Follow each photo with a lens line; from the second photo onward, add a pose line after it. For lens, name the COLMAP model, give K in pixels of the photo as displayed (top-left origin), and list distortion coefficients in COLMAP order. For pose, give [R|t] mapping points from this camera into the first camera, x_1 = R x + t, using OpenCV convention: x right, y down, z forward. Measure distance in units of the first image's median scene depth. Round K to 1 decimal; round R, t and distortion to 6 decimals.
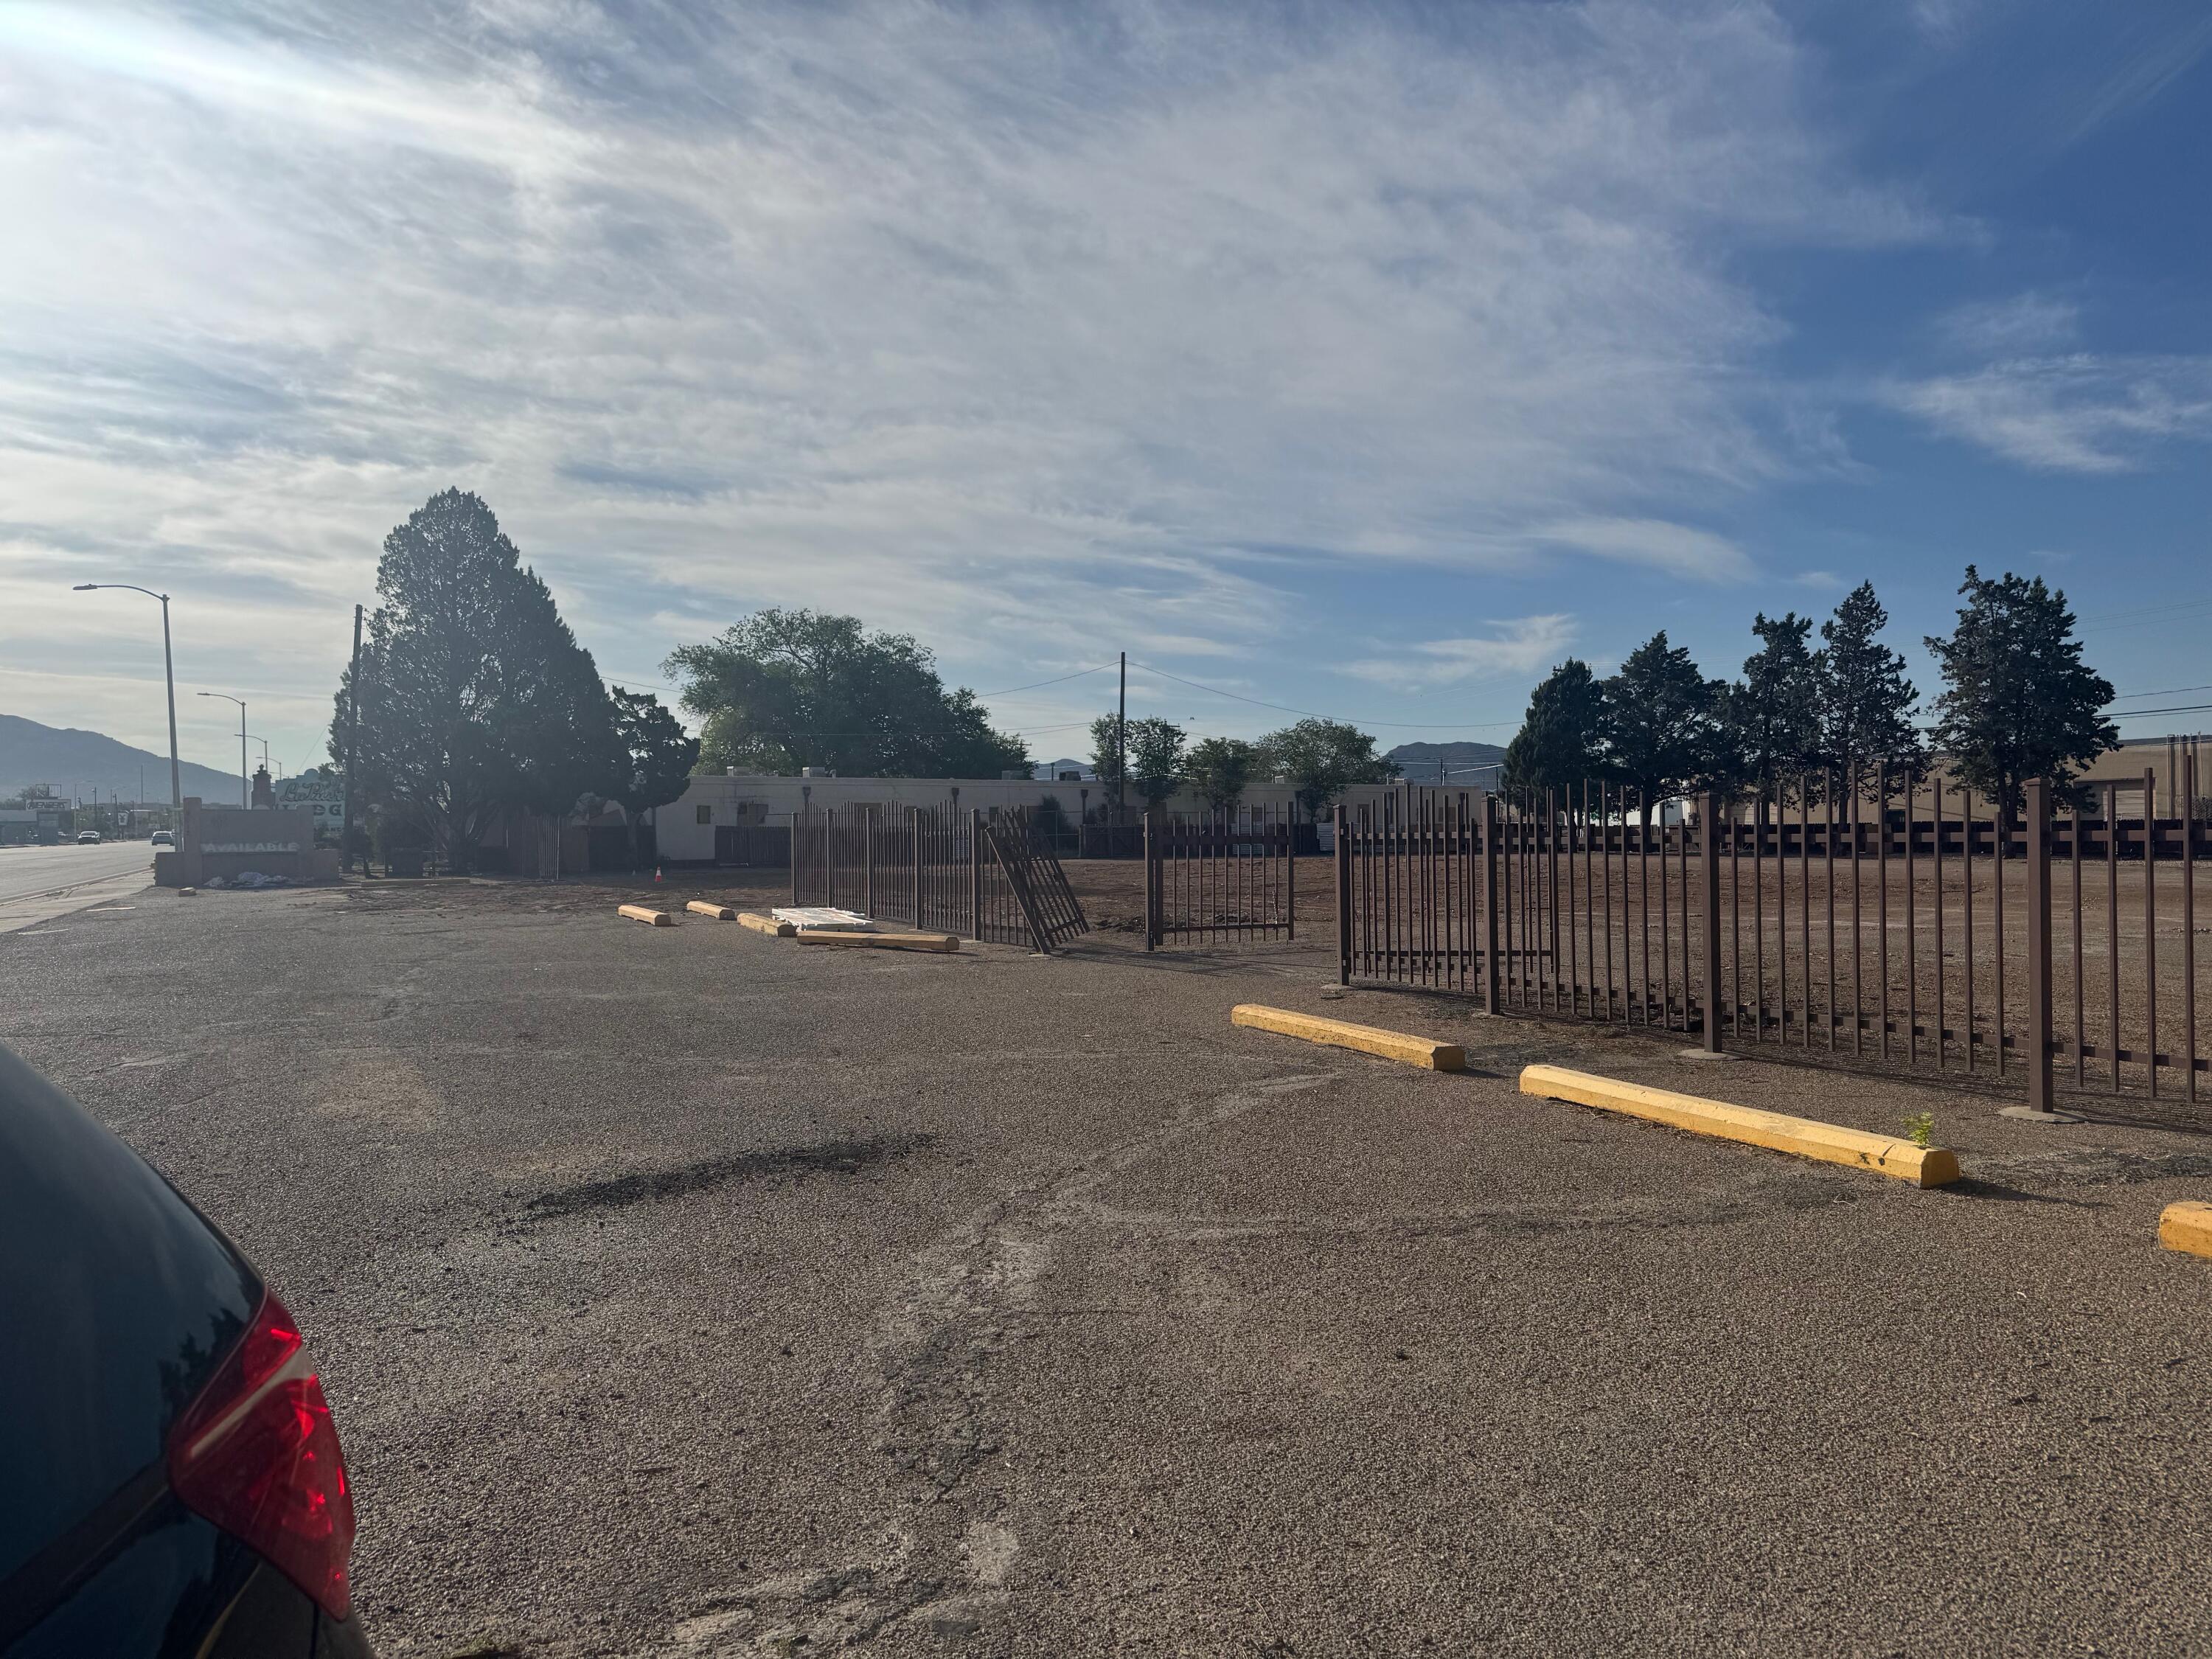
lens RADIAL K [[1515.2, 0, 1106.0], [0, 1515.2, 829.5], [0, 0, 1]] dist [0.103188, -0.152936]
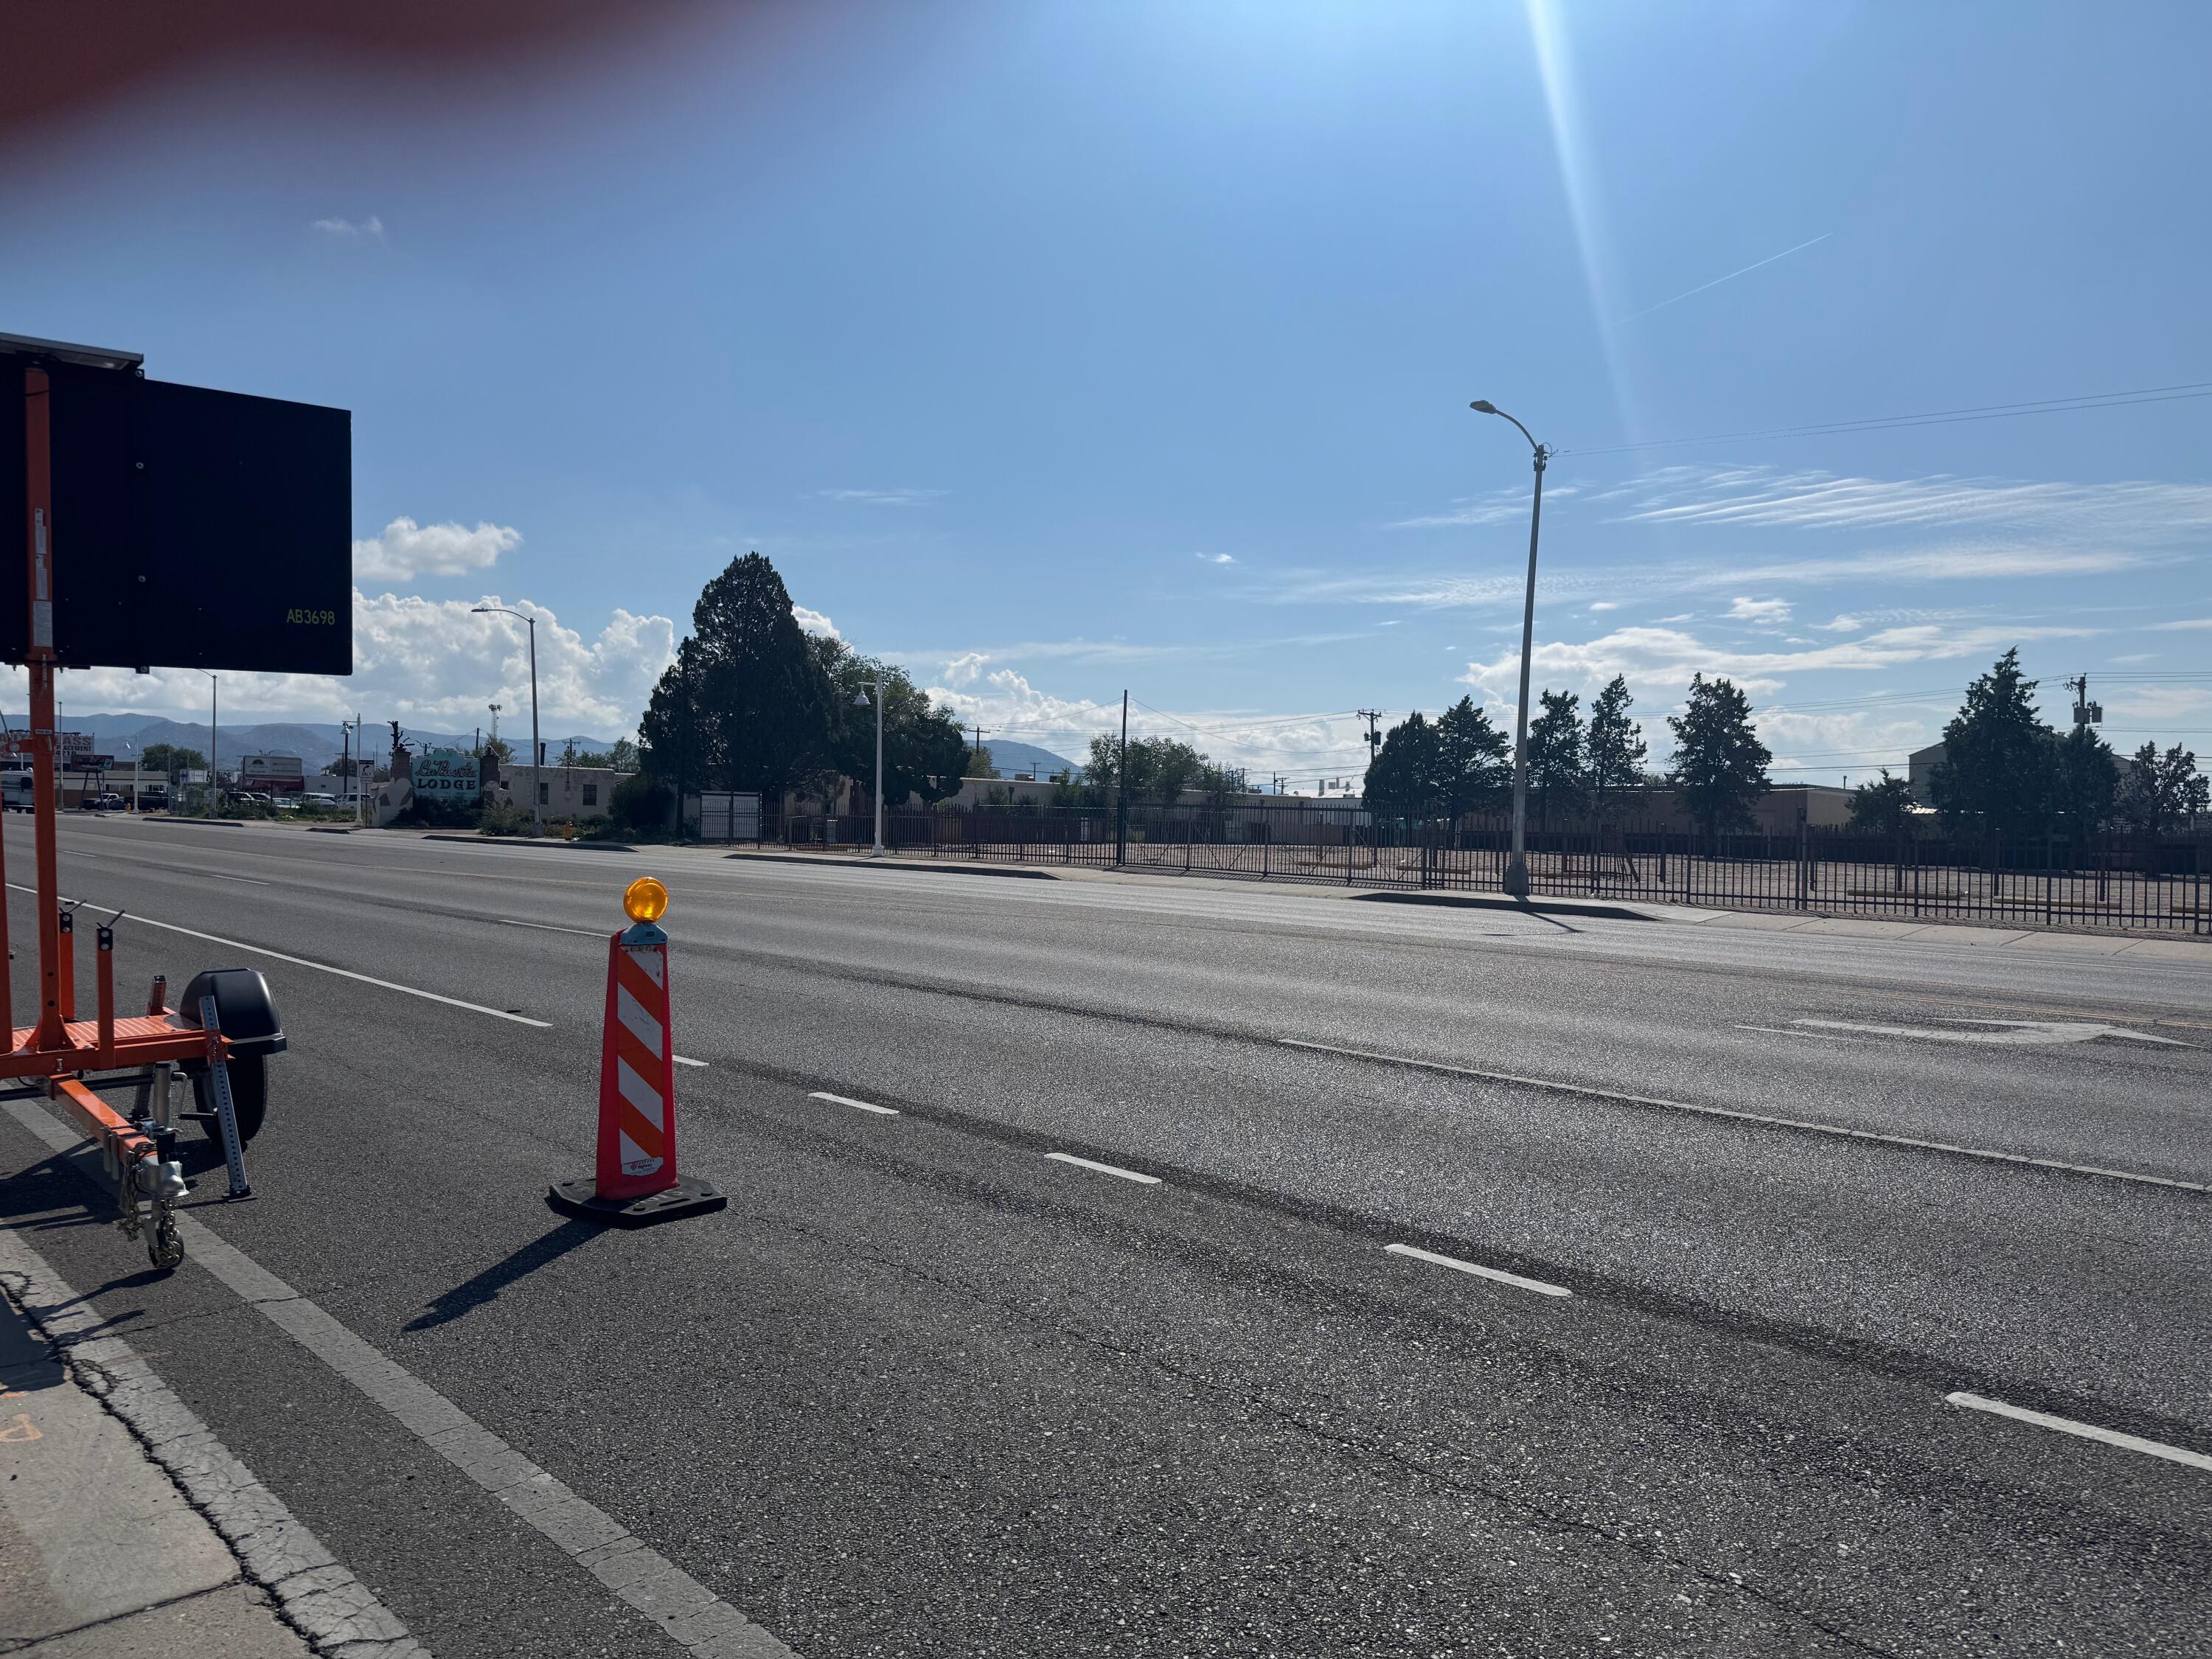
lens RADIAL K [[1584.1, 0, 1109.4], [0, 1584.1, 831.4], [0, 0, 1]] dist [0.152293, -0.254738]
pose [[0.947024, 0.025148, 0.320178, -0.919344], [-0.026233, 0.999655, -0.000924, 0.015433], [-0.320091, -0.007524, 0.947357, -0.642723]]
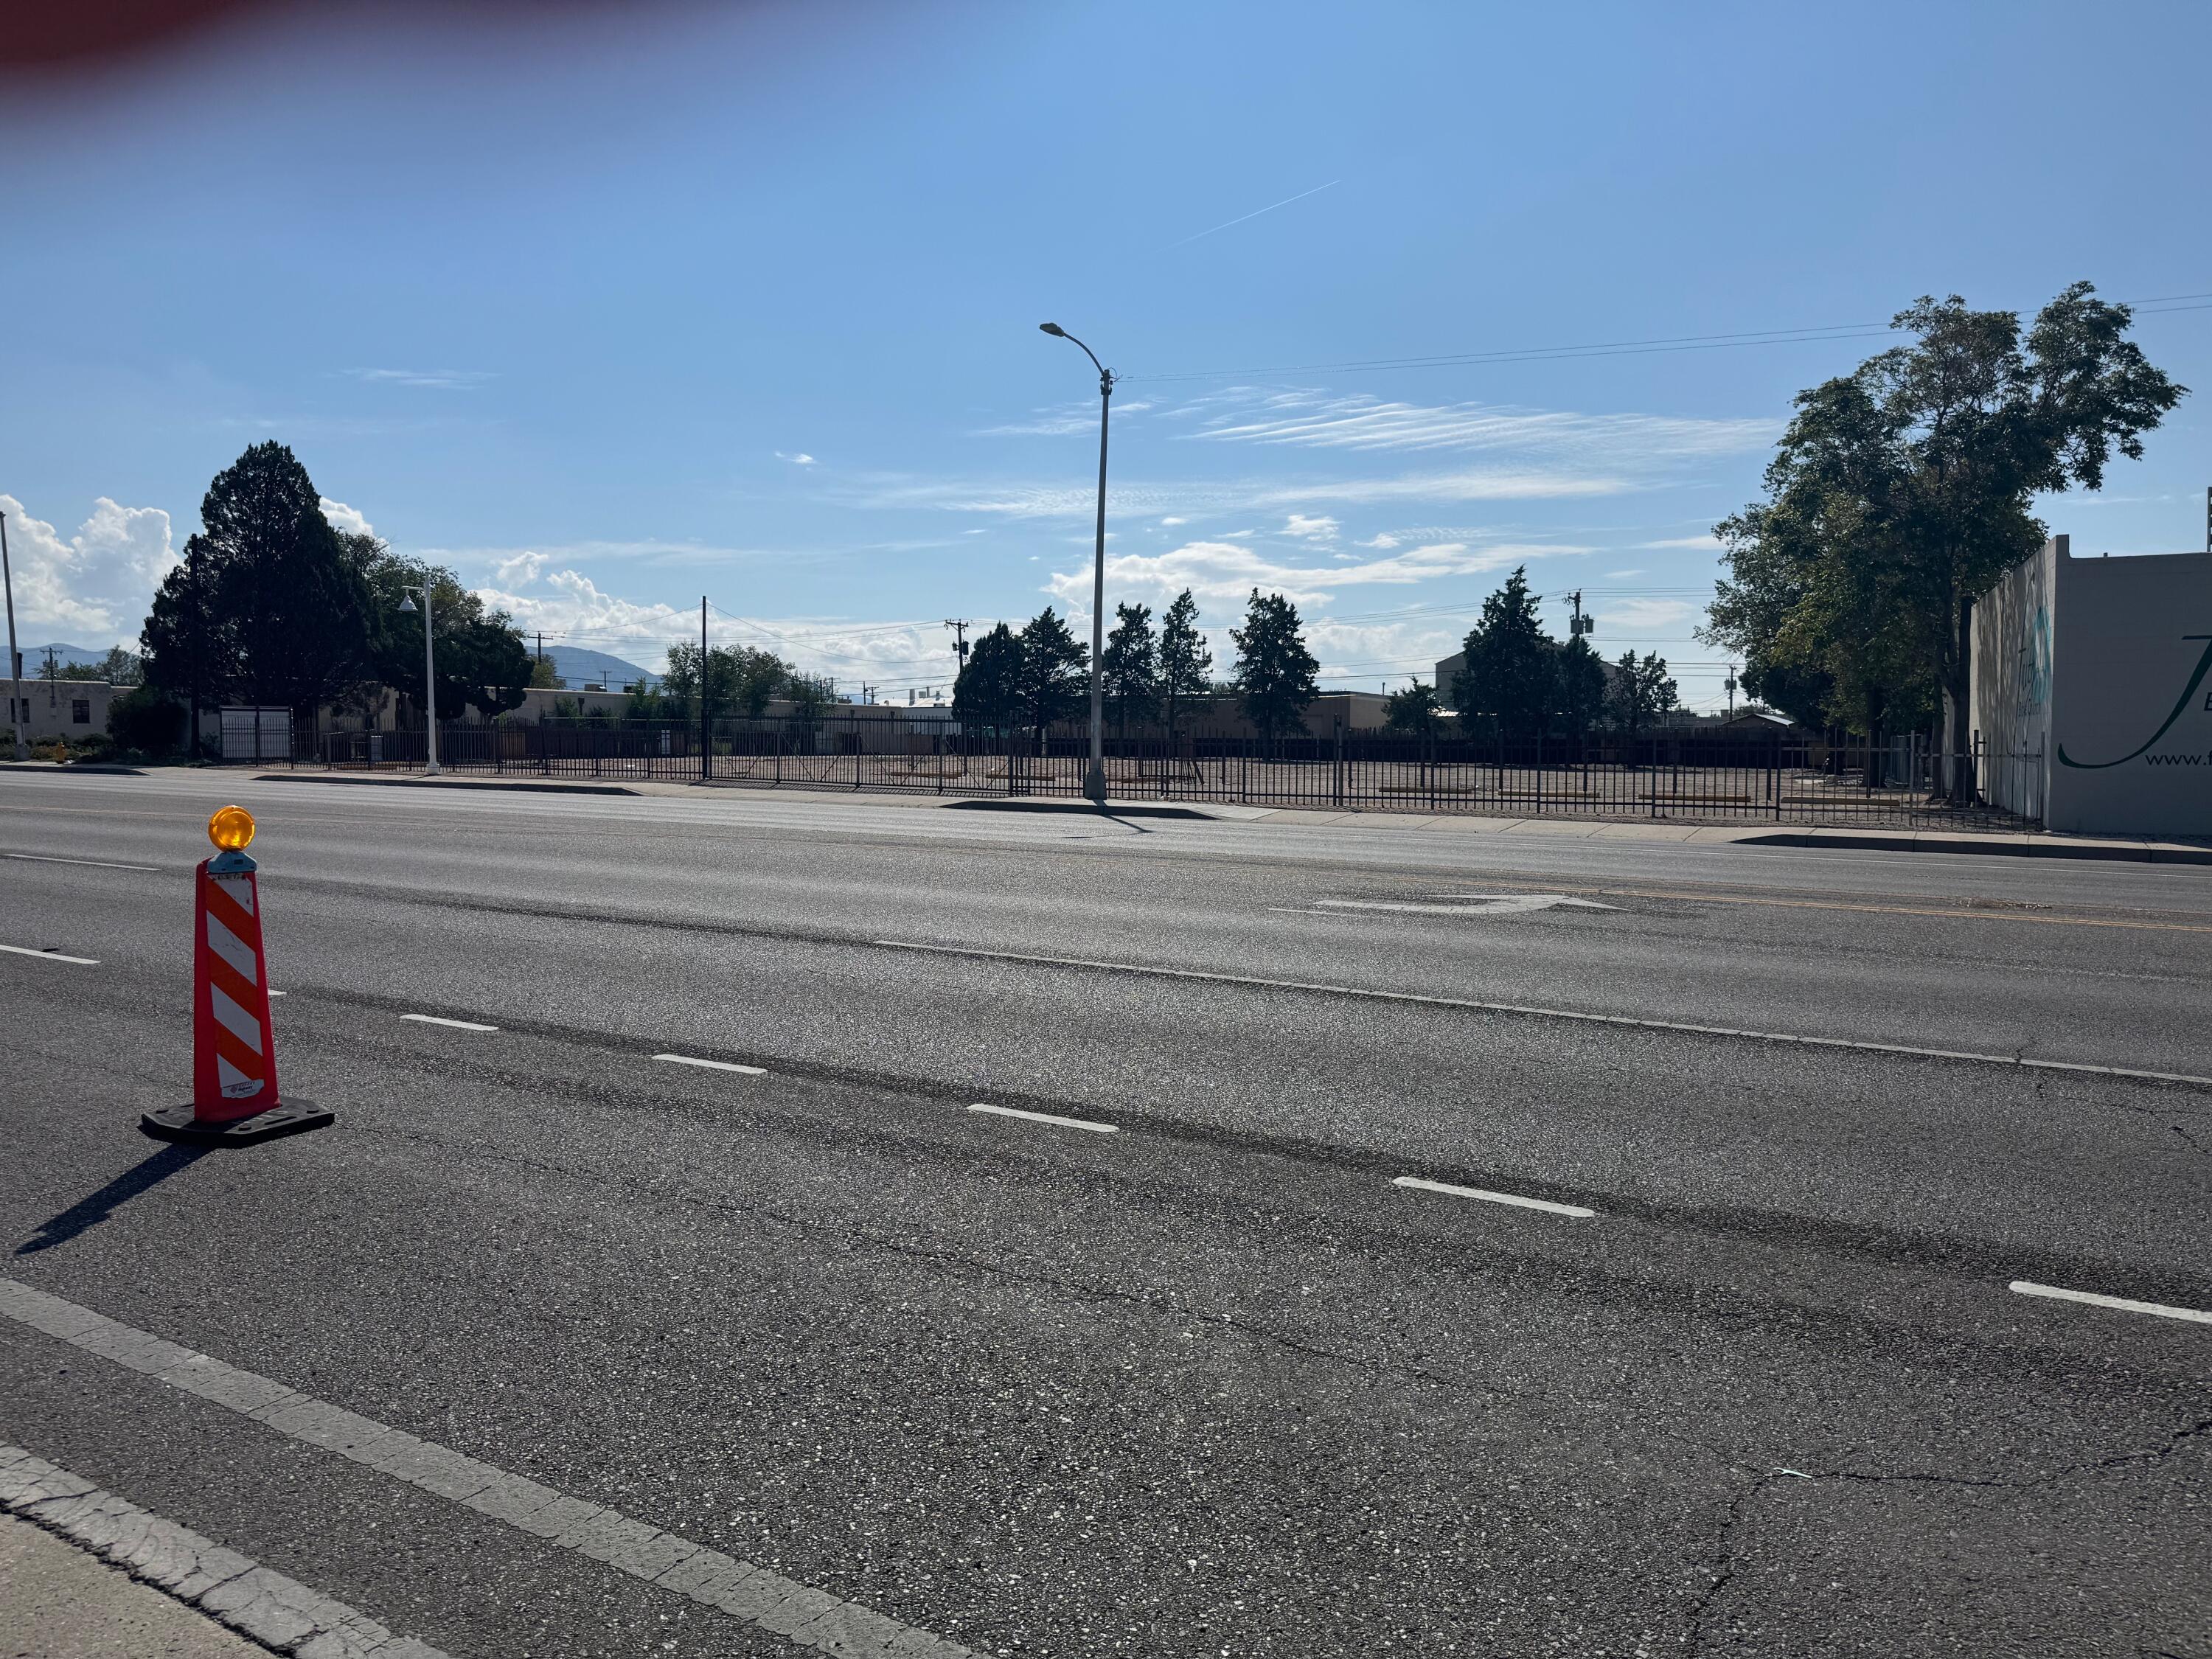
lens RADIAL K [[1584.1, 0, 1109.4], [0, 1584.1, 831.4], [0, 0, 1]] dist [0.152293, -0.254738]
pose [[0.835634, -0.020717, 0.548895, -0.932150], [-0.009200, 0.998620, 0.051697, 0.013833], [-0.549209, -0.048249, 0.834291, -0.671004]]
